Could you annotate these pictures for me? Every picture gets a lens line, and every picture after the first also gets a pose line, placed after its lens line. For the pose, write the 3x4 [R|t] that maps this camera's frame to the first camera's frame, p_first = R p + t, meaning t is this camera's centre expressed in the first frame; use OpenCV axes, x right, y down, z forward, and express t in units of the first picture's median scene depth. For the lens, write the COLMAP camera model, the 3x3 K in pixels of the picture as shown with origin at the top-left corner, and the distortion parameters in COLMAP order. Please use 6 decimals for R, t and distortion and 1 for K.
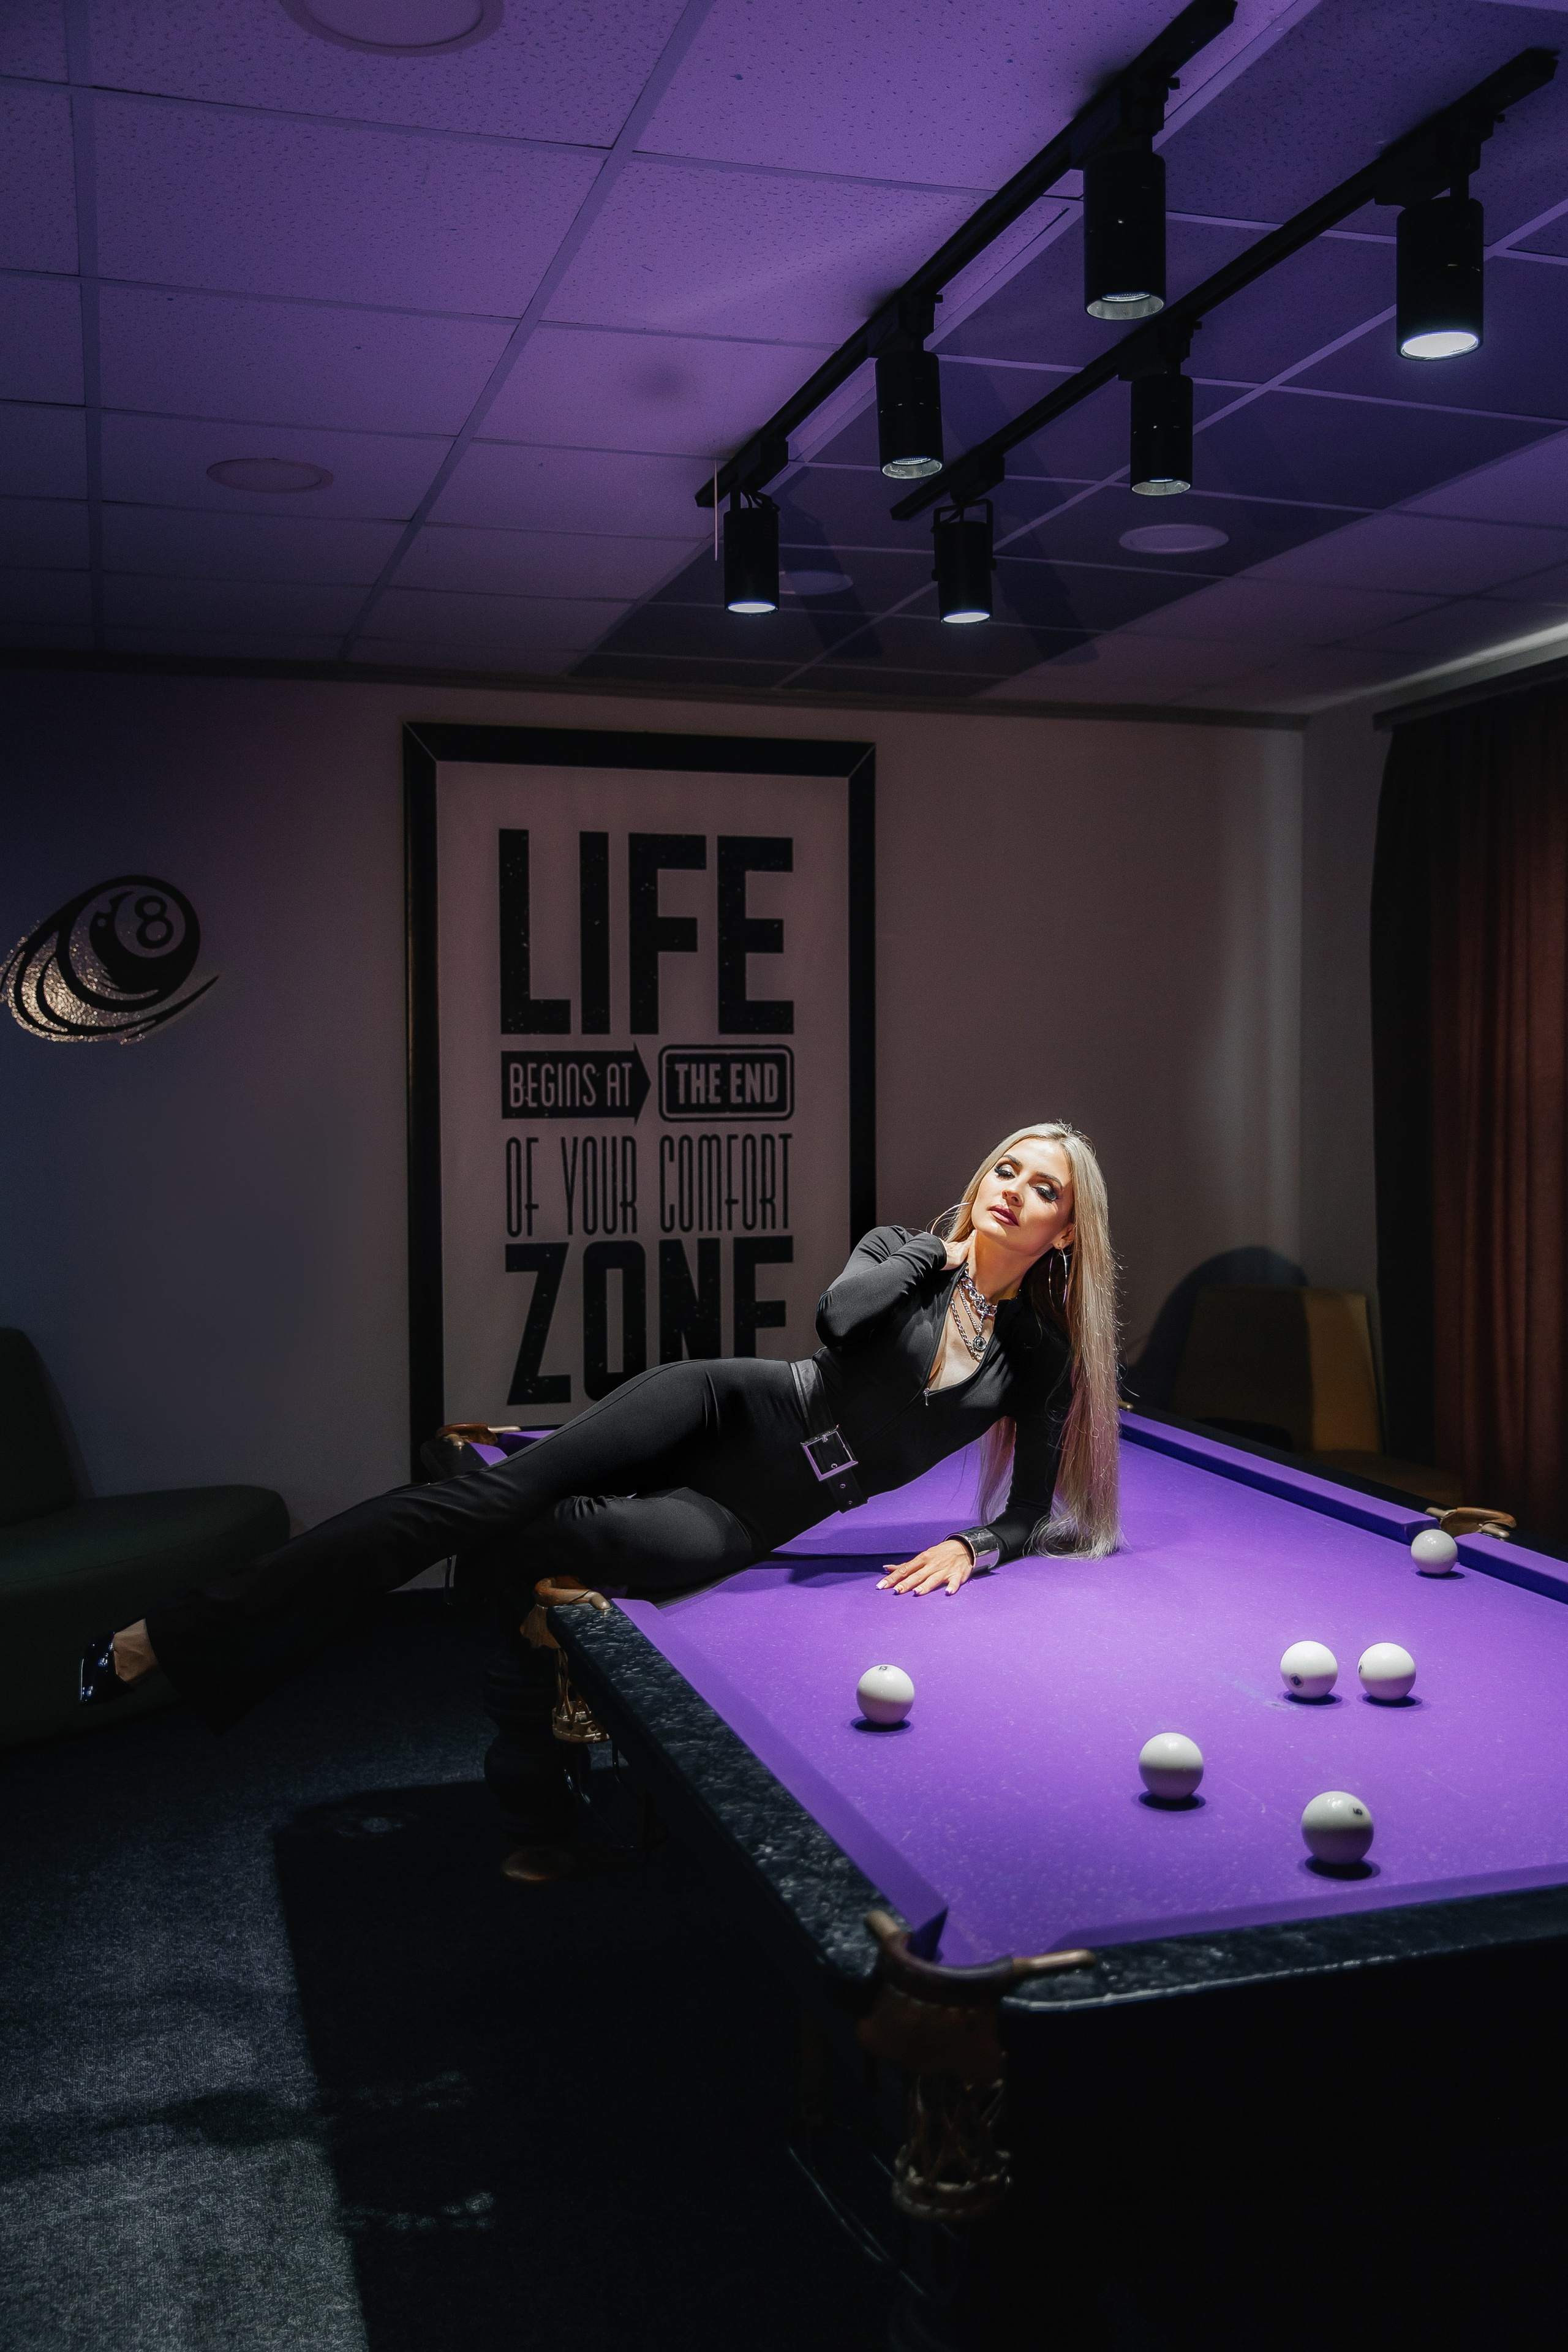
lens RADIAL K [[2116.6, 0, 784.0], [0, 2116.6, 1176.0], [0, 0, 1]] dist [0.011641, 0.005796]
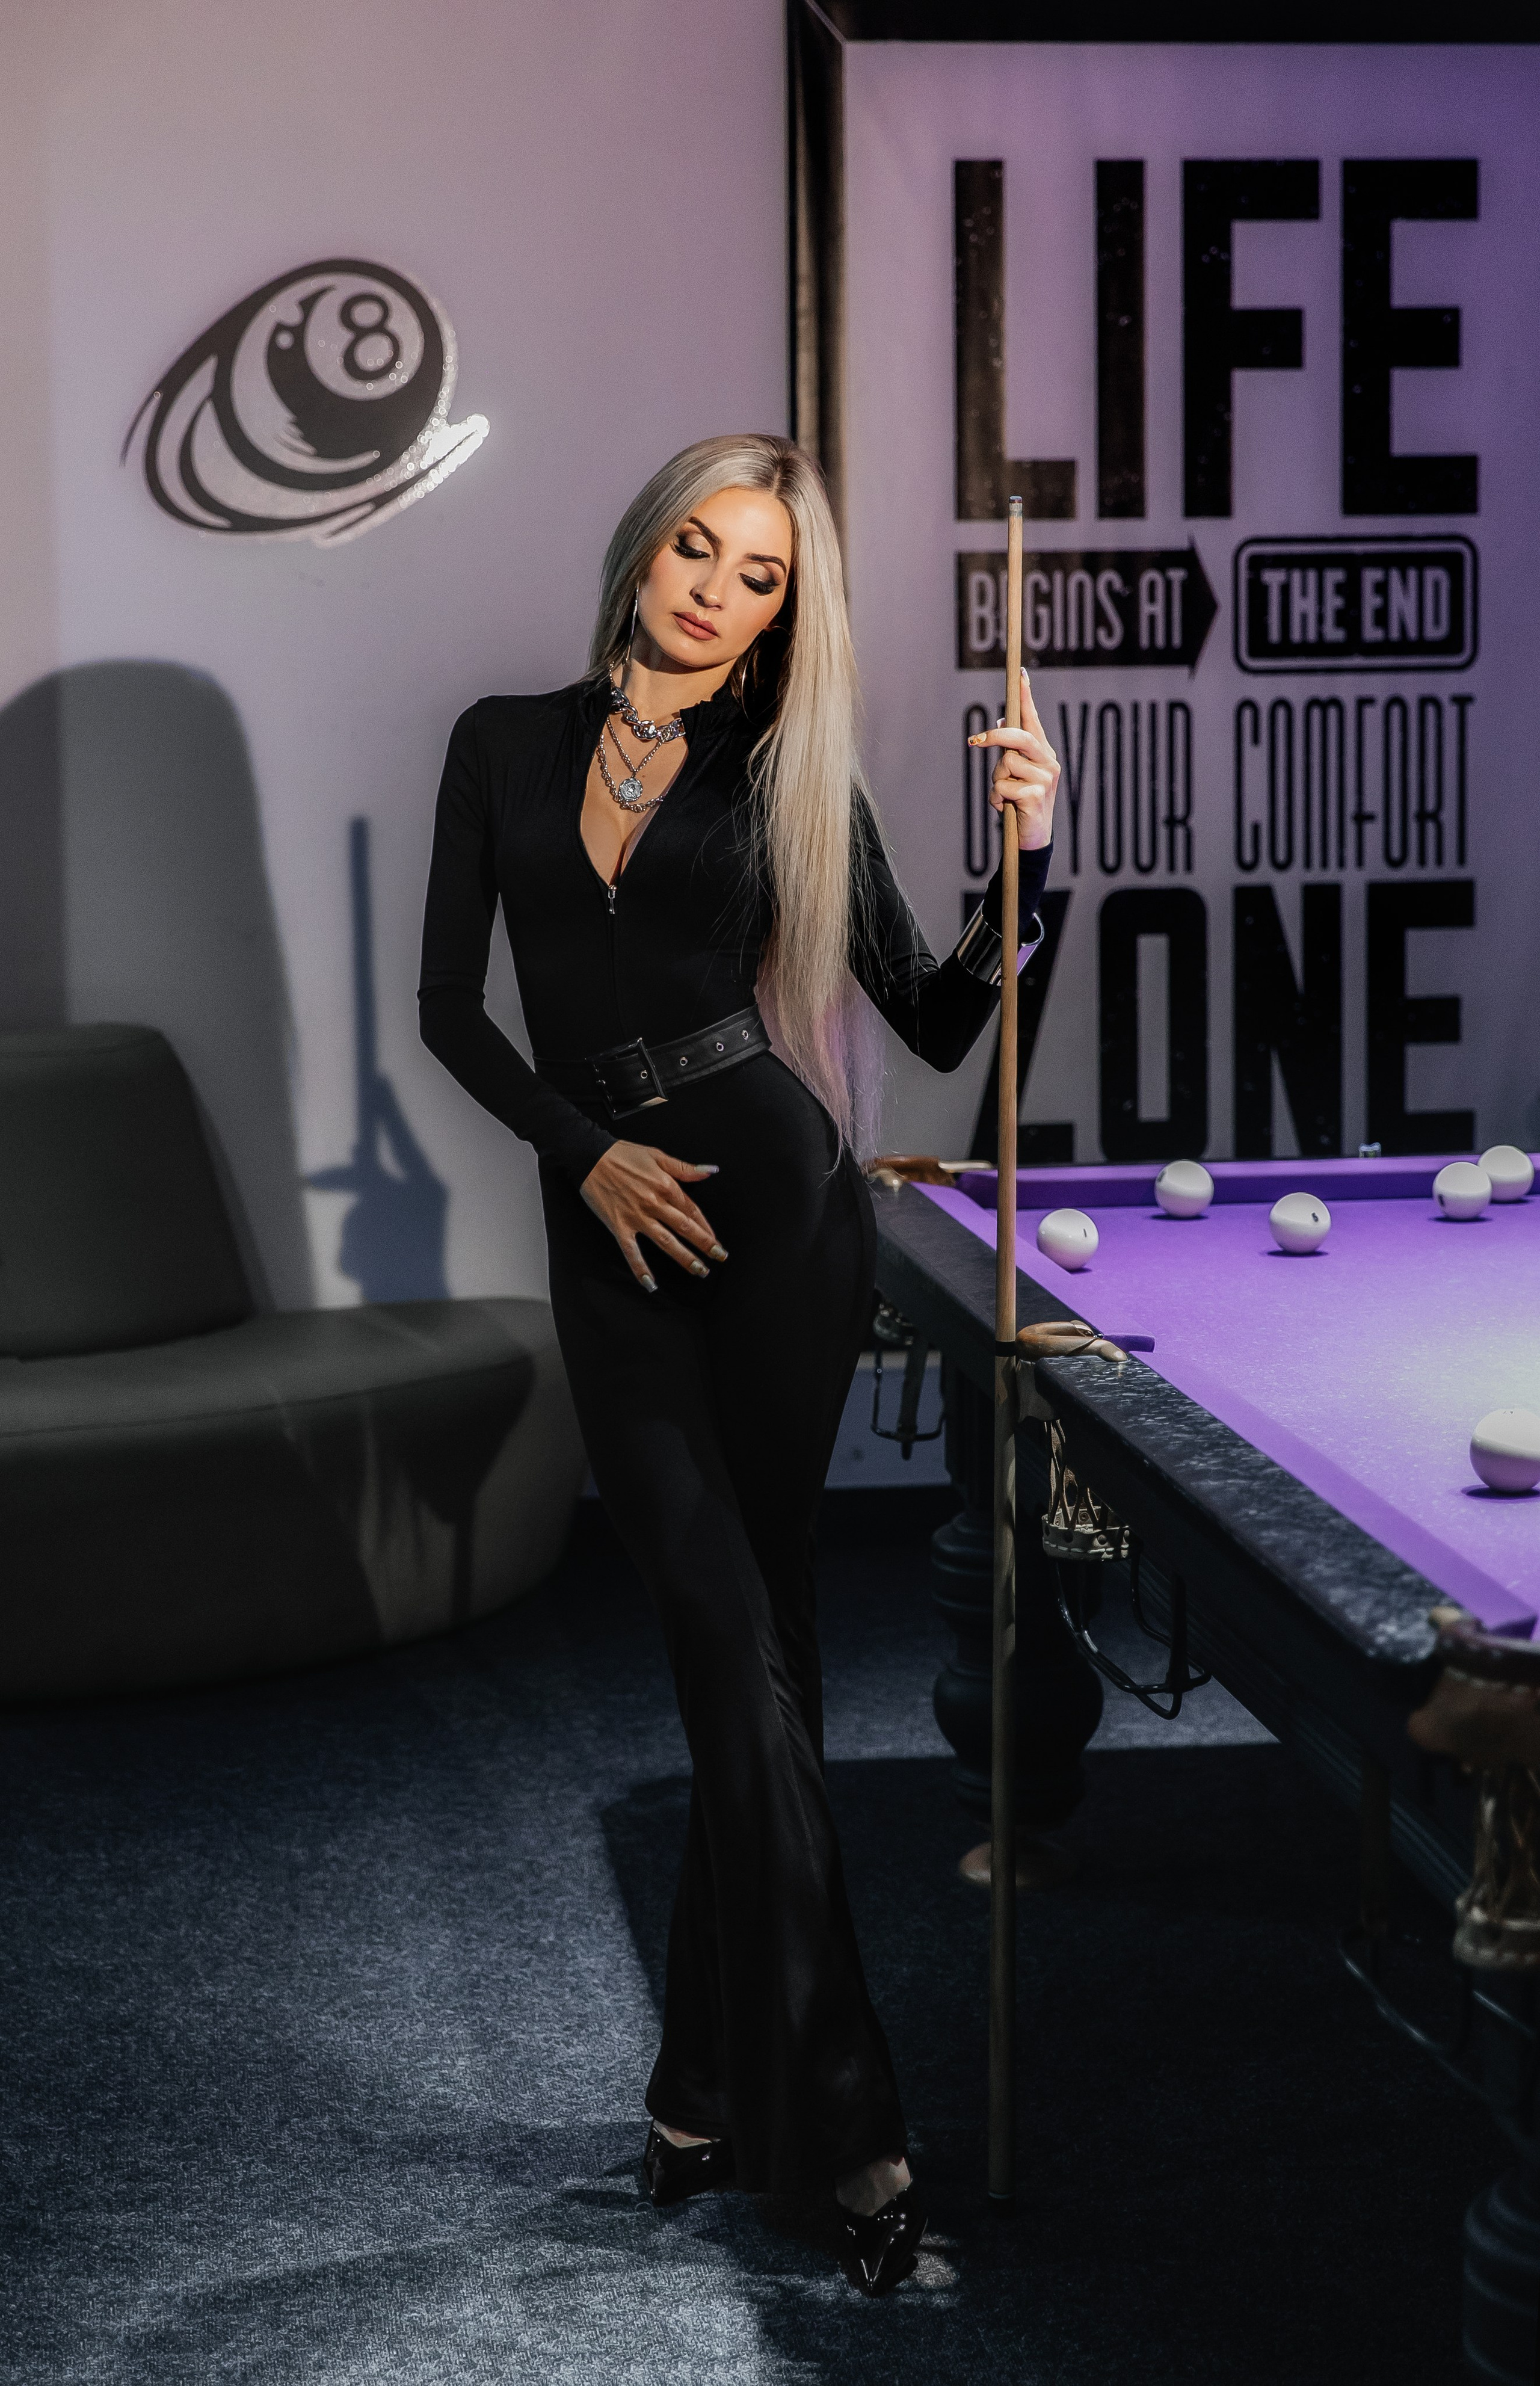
lens RADIAL K [[4514.1, 0, 743.2], [0, 4514.1, 1034.8], [0, 0, 1]] dist [0.012487, 0.058447]
pose [[0.984639, 0.007854, -0.174425, 0.022816], [0.000605, 0.998828, 0.048391, 0.011899], [0.174601, -0.047753, 0.983481, -0.208004]]
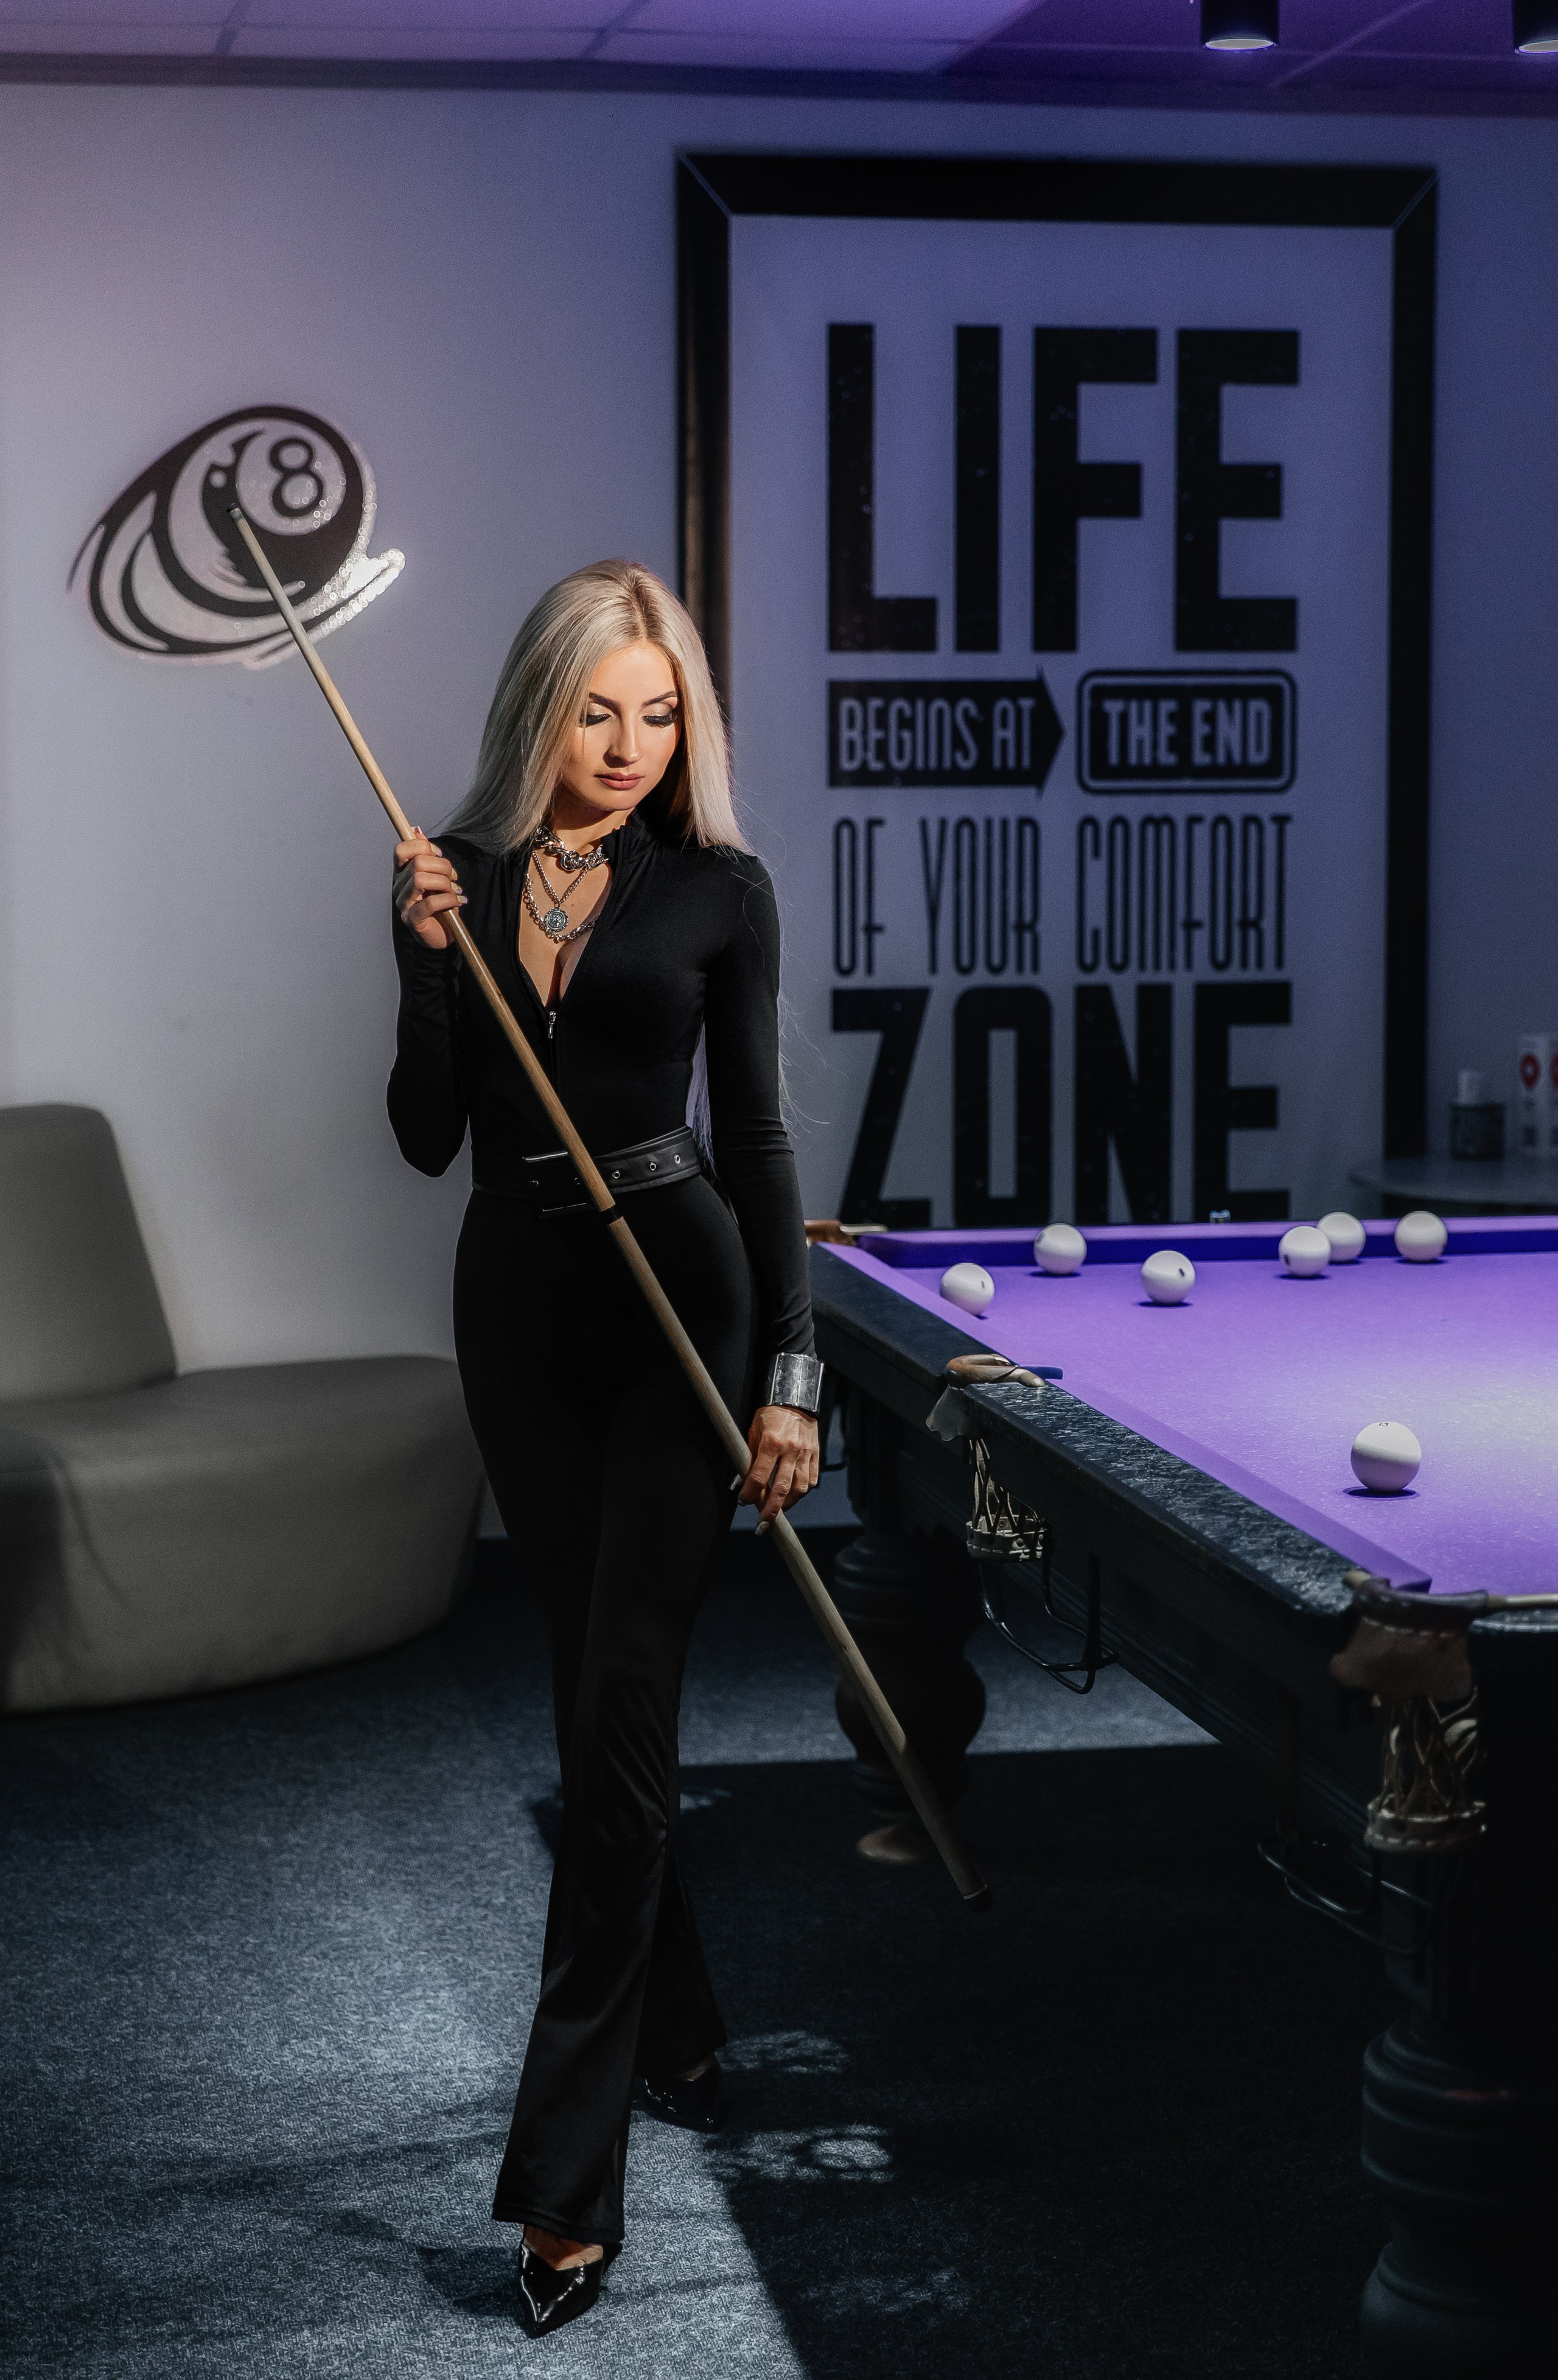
lens RADIAL K [[4344.5, 0, 785.7], [0, 4344.5, 1188.6], [0, 0, 1]] dist [0.002050, -0.018871]
pose [[0.993478, 0.013910, -0.113168, 0.002013], [-0.007235, 0.998221, 0.059185, 0.015176], [0.113790, -0.057980, 0.991812, -0.282714]]
